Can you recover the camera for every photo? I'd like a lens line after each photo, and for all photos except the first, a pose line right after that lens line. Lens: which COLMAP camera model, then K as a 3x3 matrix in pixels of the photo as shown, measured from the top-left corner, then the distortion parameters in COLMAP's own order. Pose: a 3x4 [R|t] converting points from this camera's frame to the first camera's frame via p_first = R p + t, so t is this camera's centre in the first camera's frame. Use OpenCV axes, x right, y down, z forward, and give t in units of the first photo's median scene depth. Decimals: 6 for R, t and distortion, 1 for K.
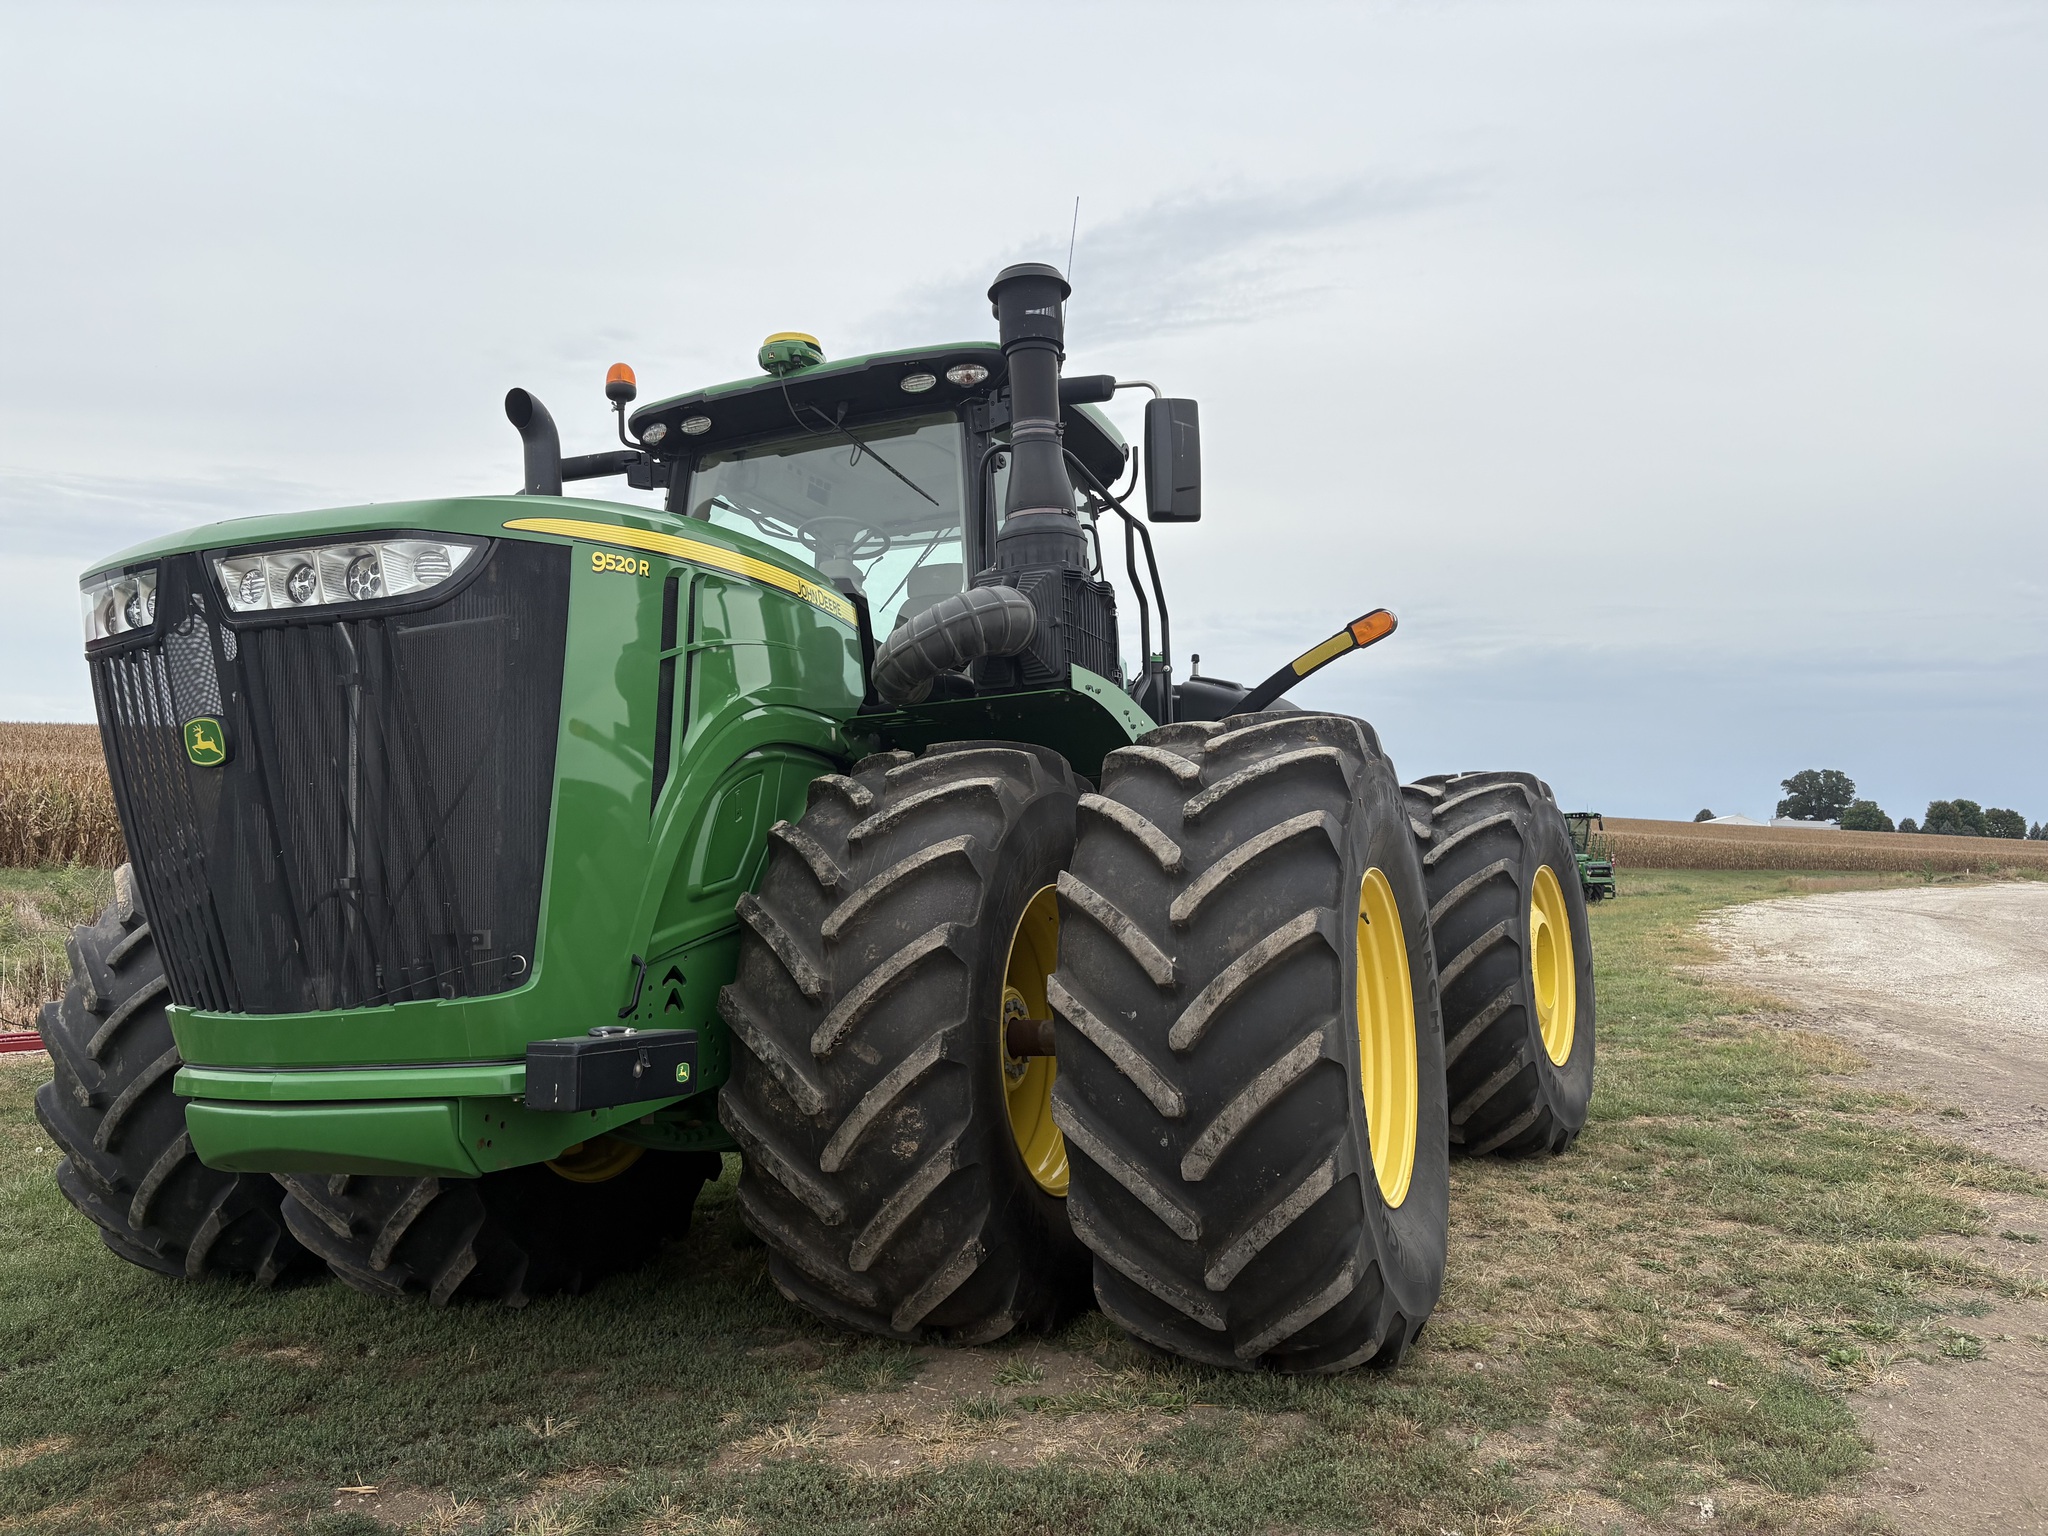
lens RADIAL K [[1527.1, 0, 1024.0], [0, 1527.1, 768.0], [0, 0, 1]] dist [0.120173, -0.002688]
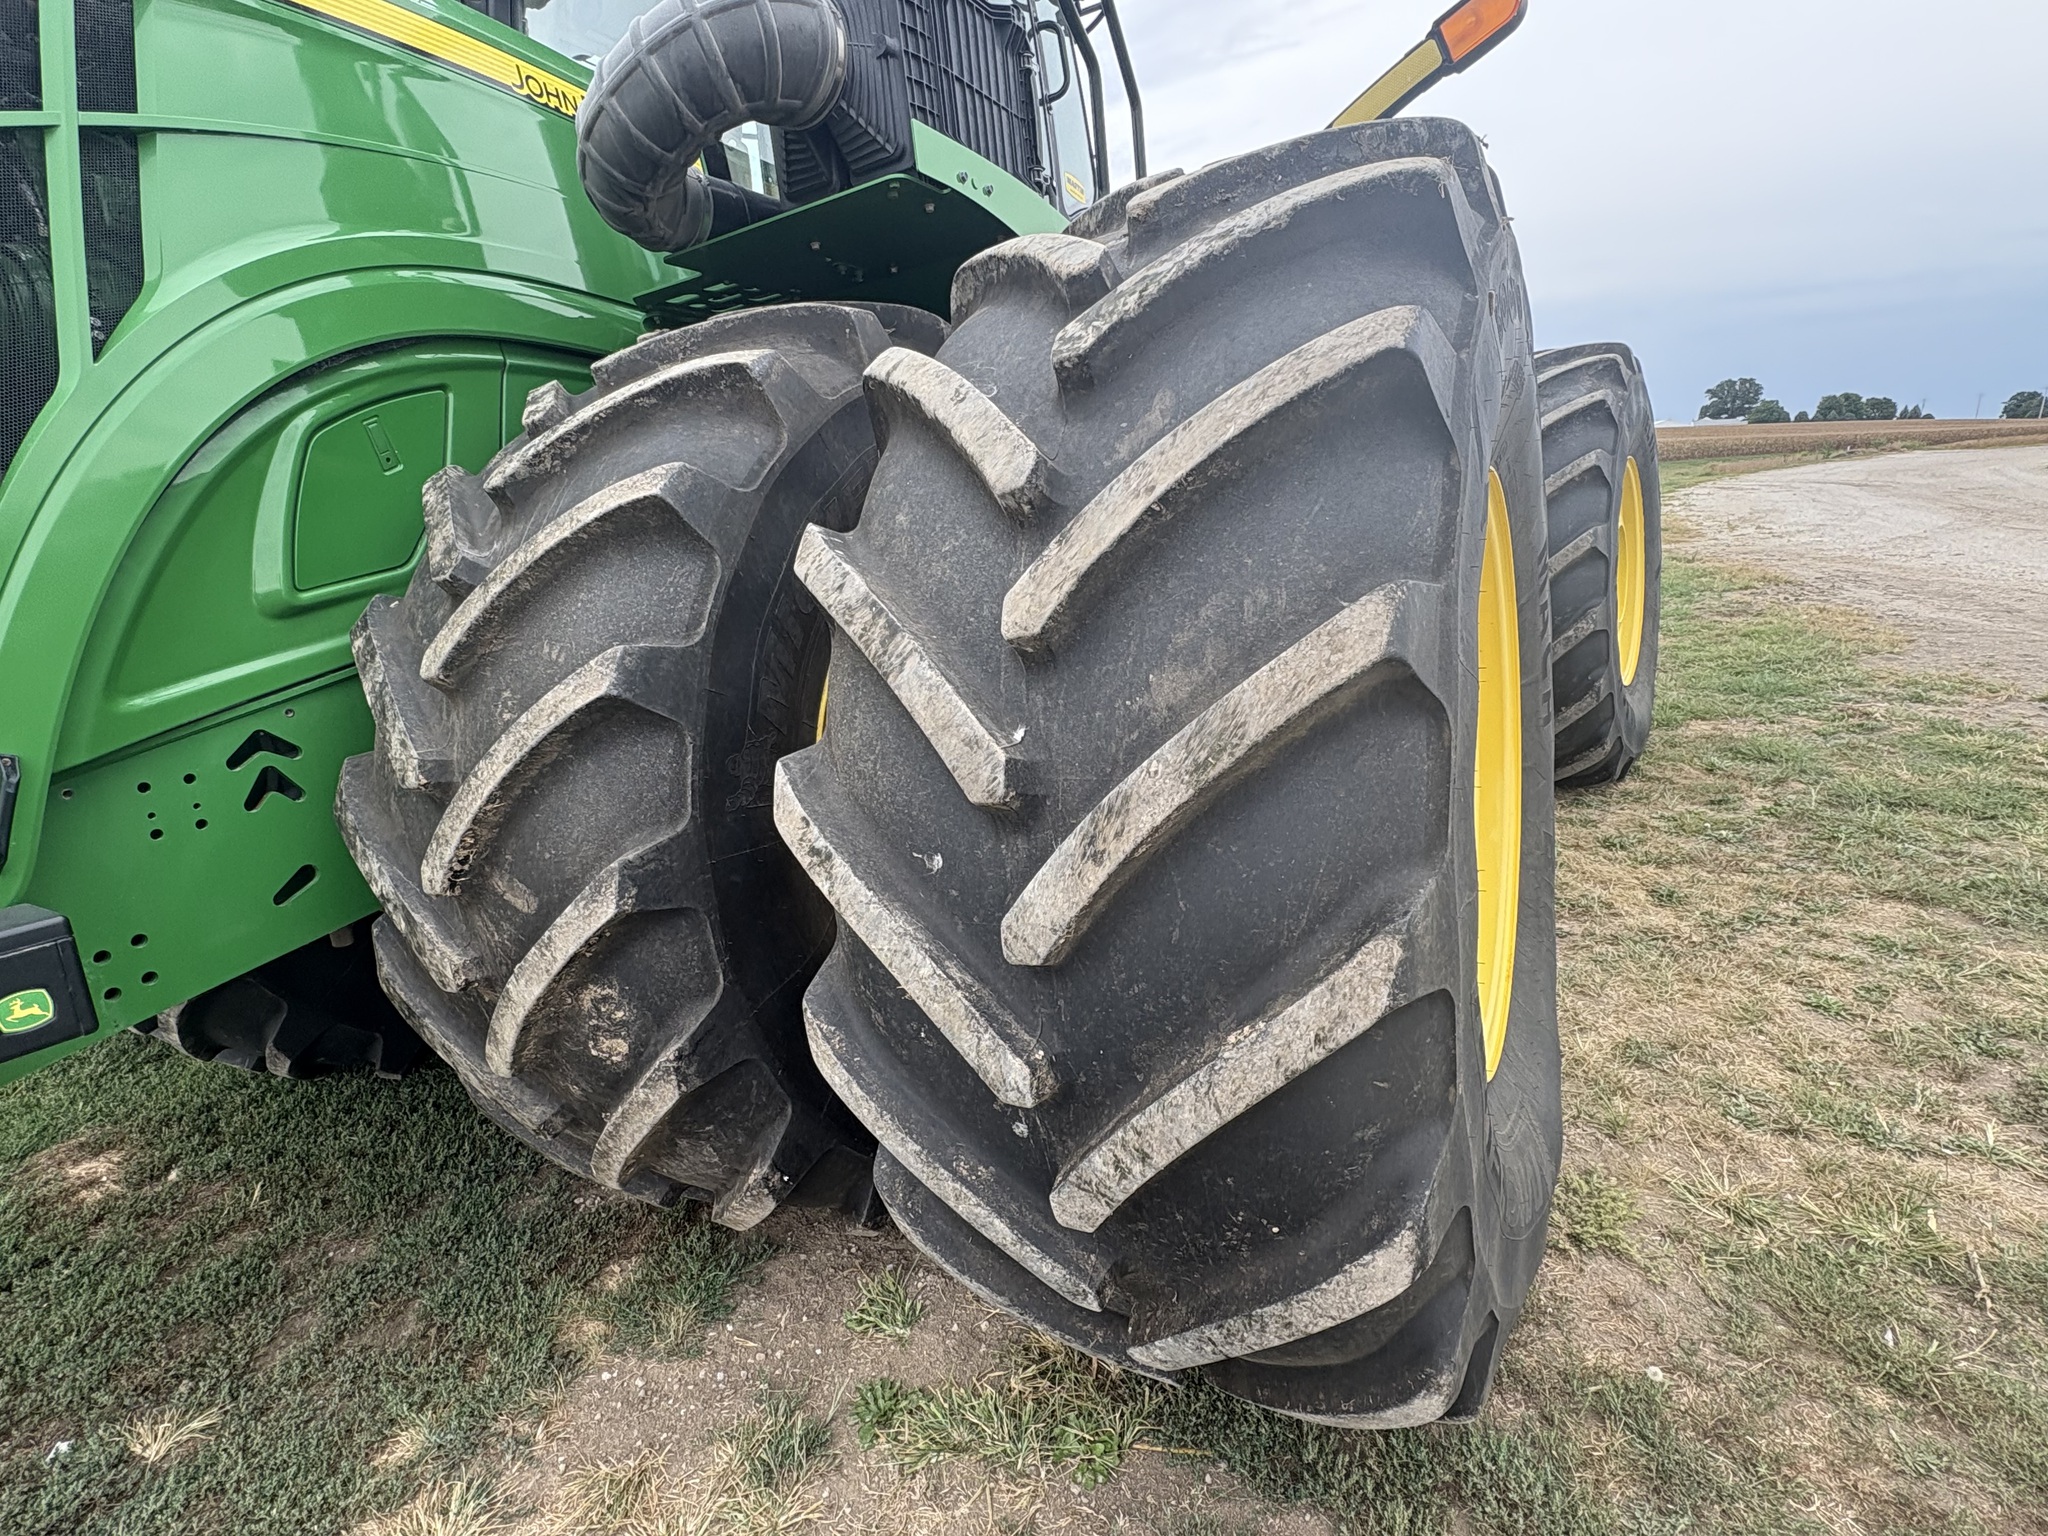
lens RADIAL K [[1016.9, 0, 1022.6], [0, 1016.9, 772.3], [0, 0, 1]] dist [-0.001164, 0.000407]
pose [[0.990810, -0.042985, -0.128249, 0.123659], [0.081232, 0.947231, 0.310087, 0.048441], [0.108152, -0.317655, 0.942018, 0.695590]]
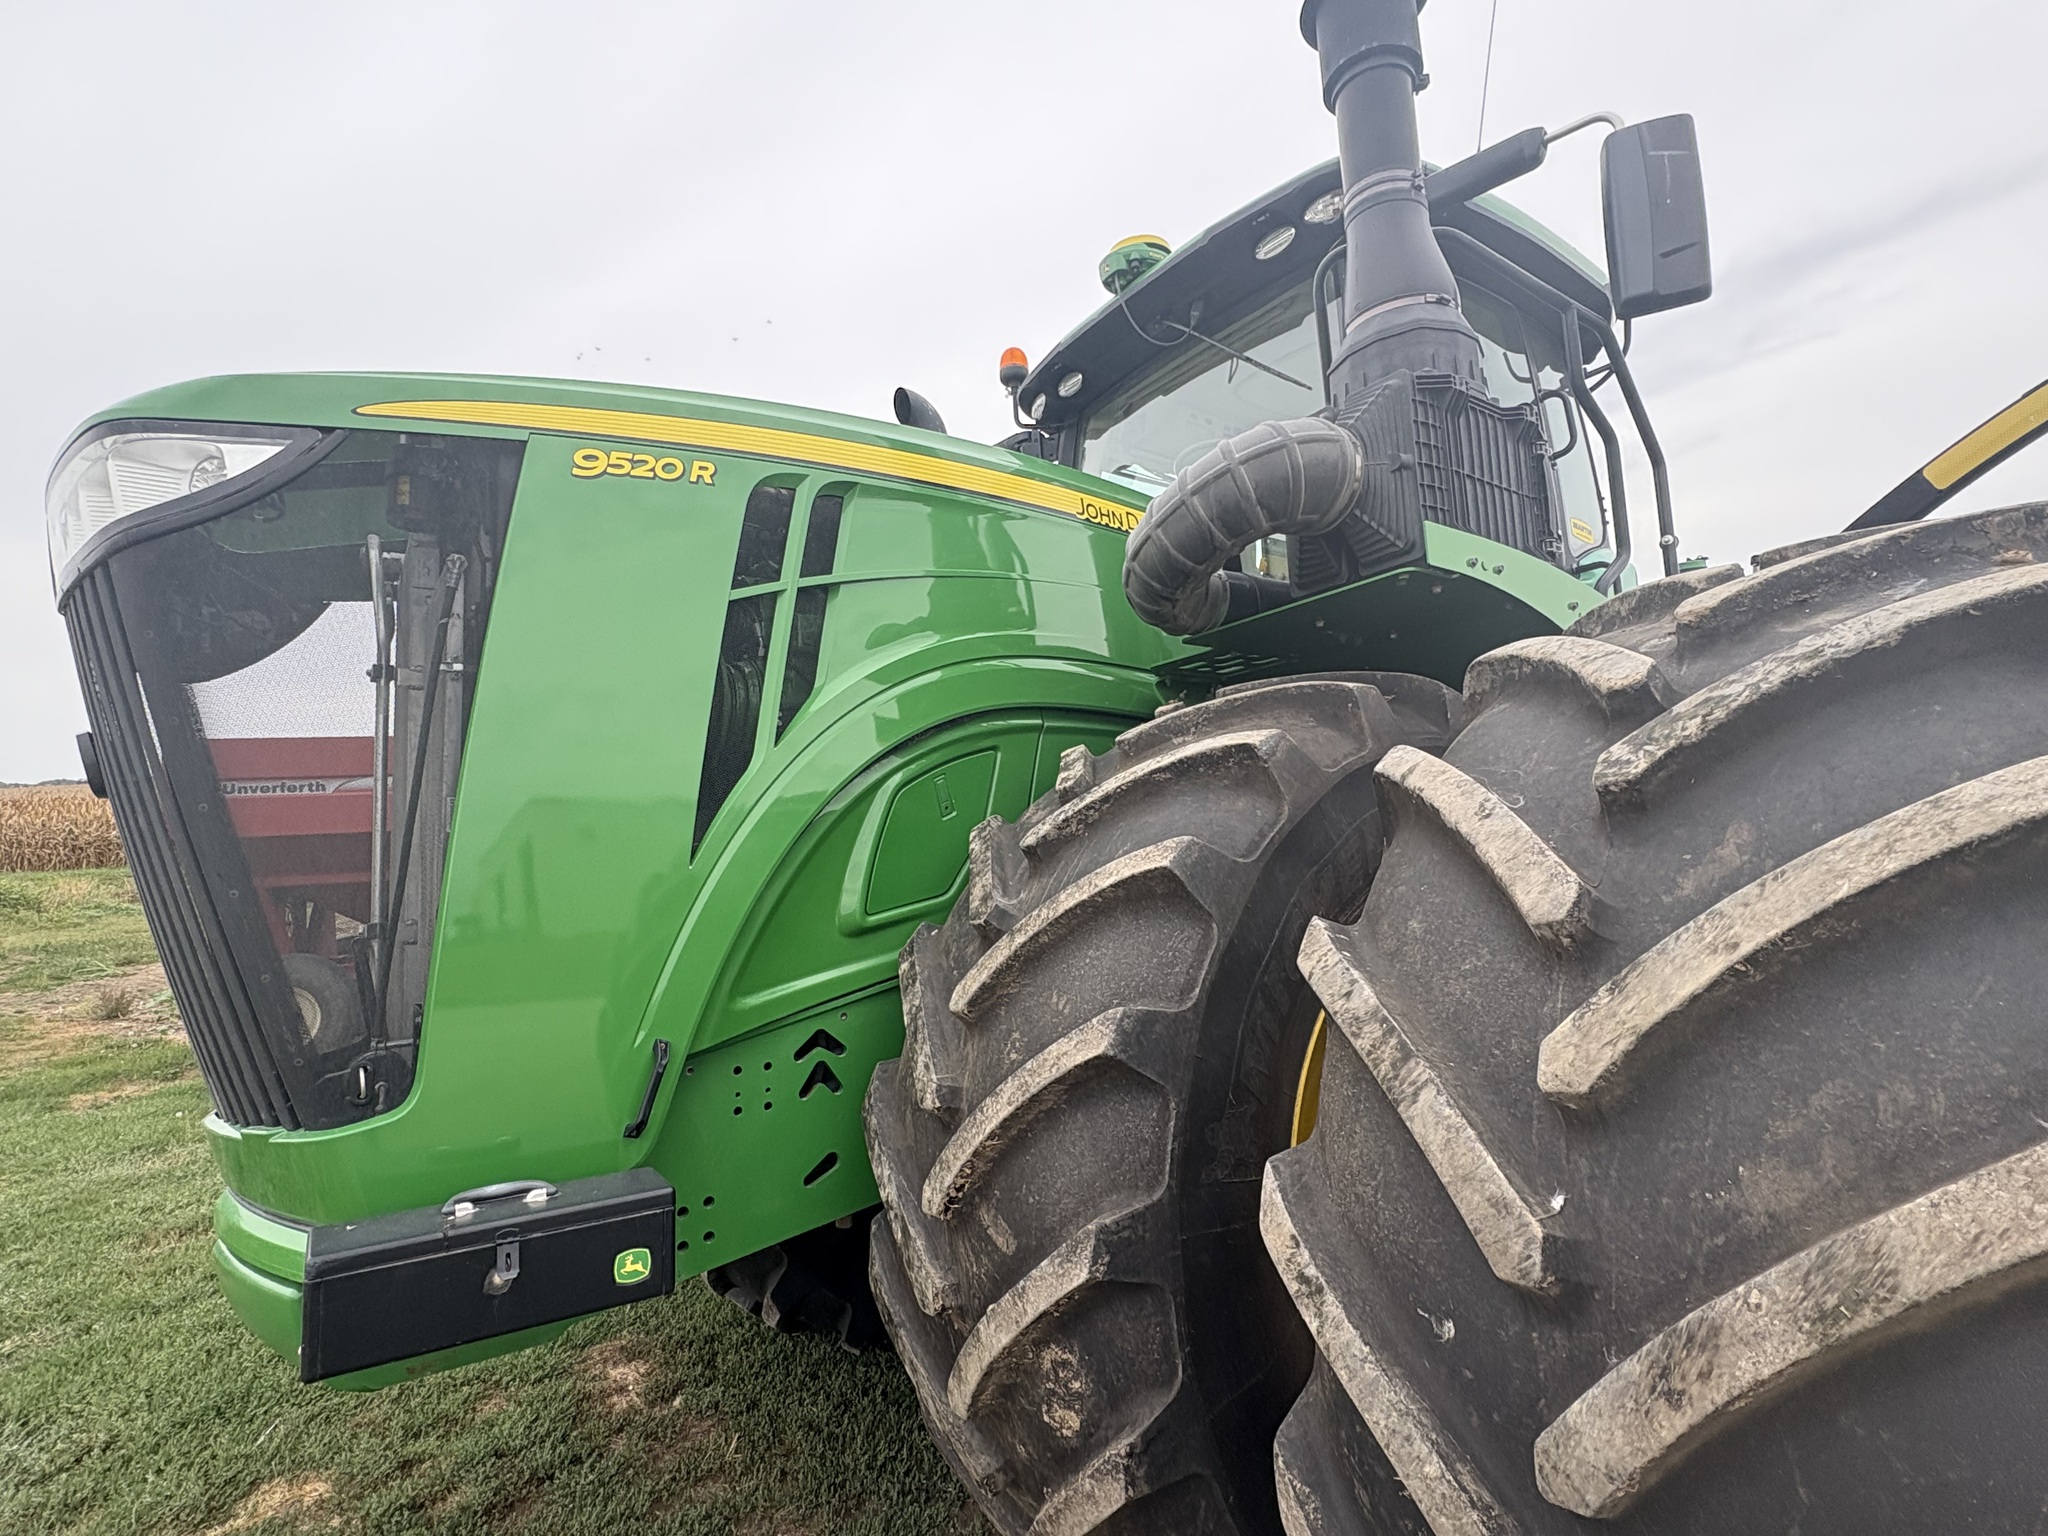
lens RADIAL K [[1016.9, 0, 1022.6], [0, 1016.9, 772.3], [0, 0, 1]] dist [-0.001164, 0.000407]
pose [[0.850390, -0.061031, -0.522601, 0.113210], [0.073313, 0.997305, 0.002829, 0.015983], [0.521020, -0.040720, 0.852573, 0.691408]]
